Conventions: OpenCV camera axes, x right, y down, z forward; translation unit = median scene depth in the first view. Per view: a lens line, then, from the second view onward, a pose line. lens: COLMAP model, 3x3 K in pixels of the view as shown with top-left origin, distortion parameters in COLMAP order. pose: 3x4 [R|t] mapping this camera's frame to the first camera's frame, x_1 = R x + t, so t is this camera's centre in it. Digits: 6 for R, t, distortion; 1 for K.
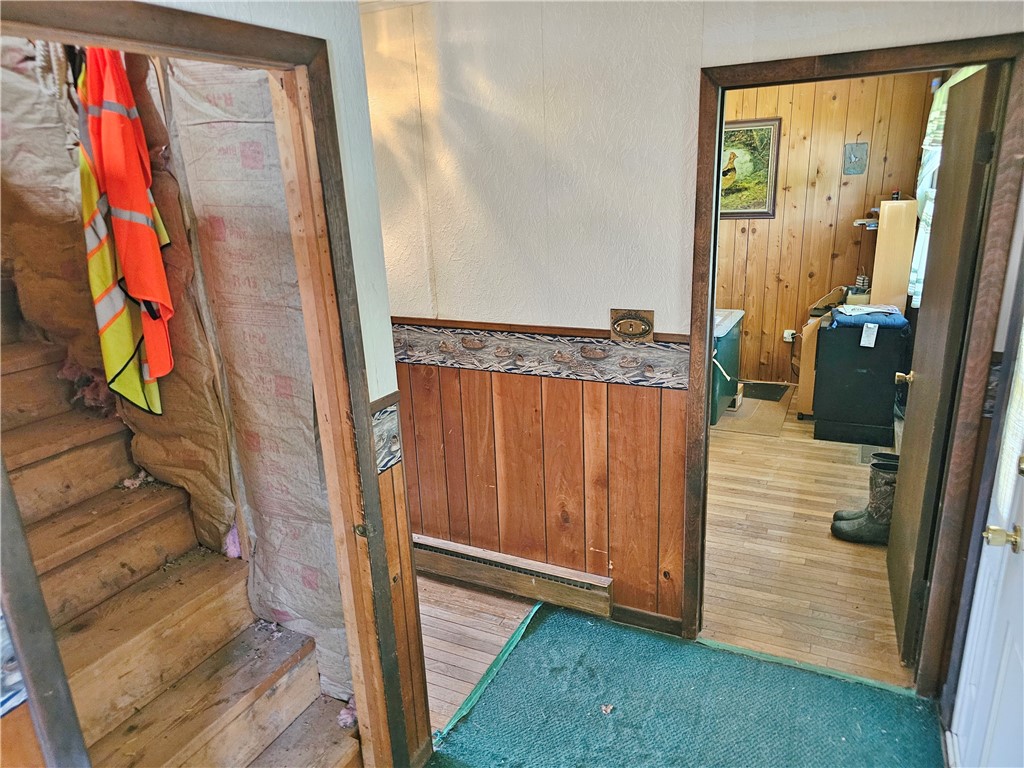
lens RADIAL K [[688.6, 0, 513.8], [0, 688.6, 388.1], [0, 0, 1]] dist [0.020555, -0.002460]
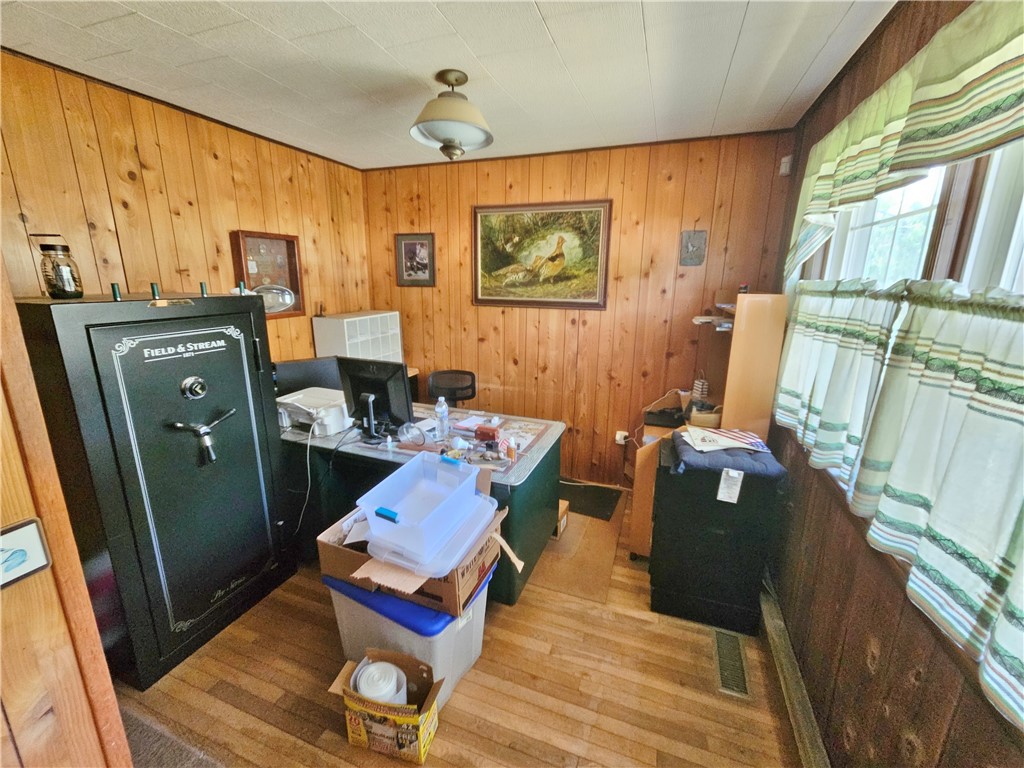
lens RADIAL K [[422.3, 0, 510.1], [0, 422.3, 377.7], [0, 0, 1]] dist [-0.004728, 0.000160]
pose [[0.993720, 0.028331, 0.108247, 0.200683], [-0.020829, 0.997342, -0.069817, -0.119811], [-0.109937, 0.067124, 0.991669, 0.485010]]
